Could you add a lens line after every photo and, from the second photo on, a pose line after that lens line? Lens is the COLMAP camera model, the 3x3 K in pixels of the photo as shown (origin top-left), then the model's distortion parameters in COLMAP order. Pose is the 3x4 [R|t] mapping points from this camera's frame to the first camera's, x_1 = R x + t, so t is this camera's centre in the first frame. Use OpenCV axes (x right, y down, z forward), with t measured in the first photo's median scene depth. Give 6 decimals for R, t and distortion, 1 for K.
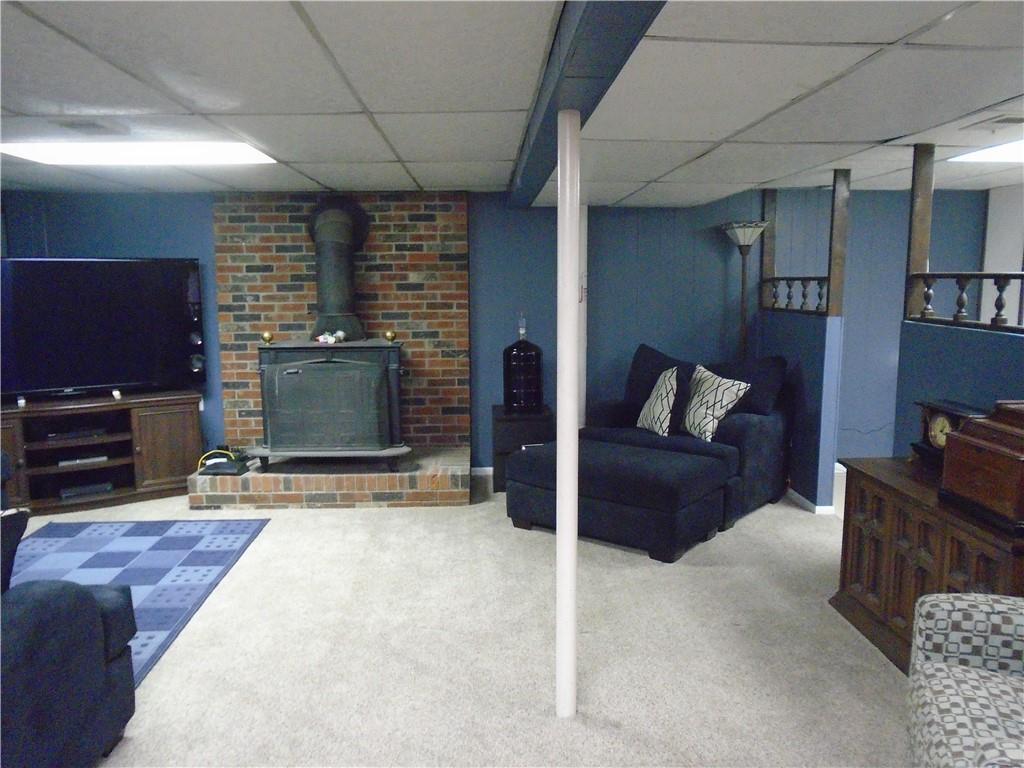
lens RADIAL K [[781.6, 0, 506.6], [0, 781.6, 386.1], [0, 0, 1]] dist [-0.012515, 0.007961]
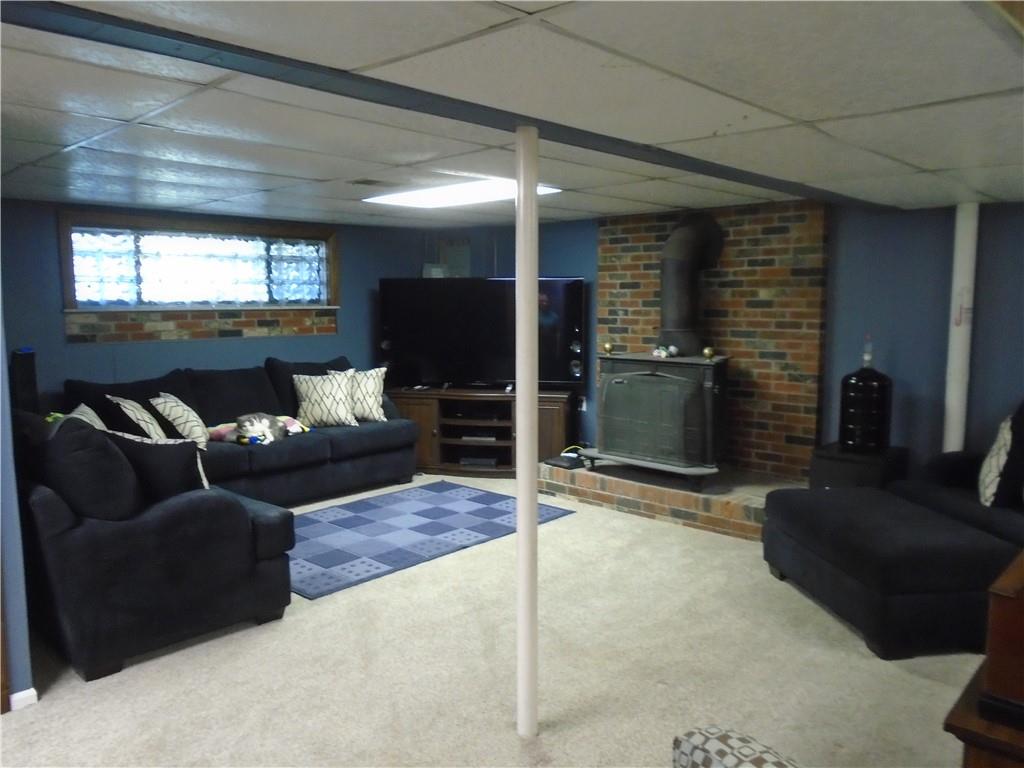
lens RADIAL K [[781.6, 0, 506.6], [0, 781.6, 386.1], [0, 0, 1]] dist [-0.012515, 0.007961]
pose [[0.701074, 0.085078, -0.707995, 0.343848], [-0.100721, 0.994718, 0.019796, -0.016059], [0.705940, 0.057431, 0.705940, 0.123295]]
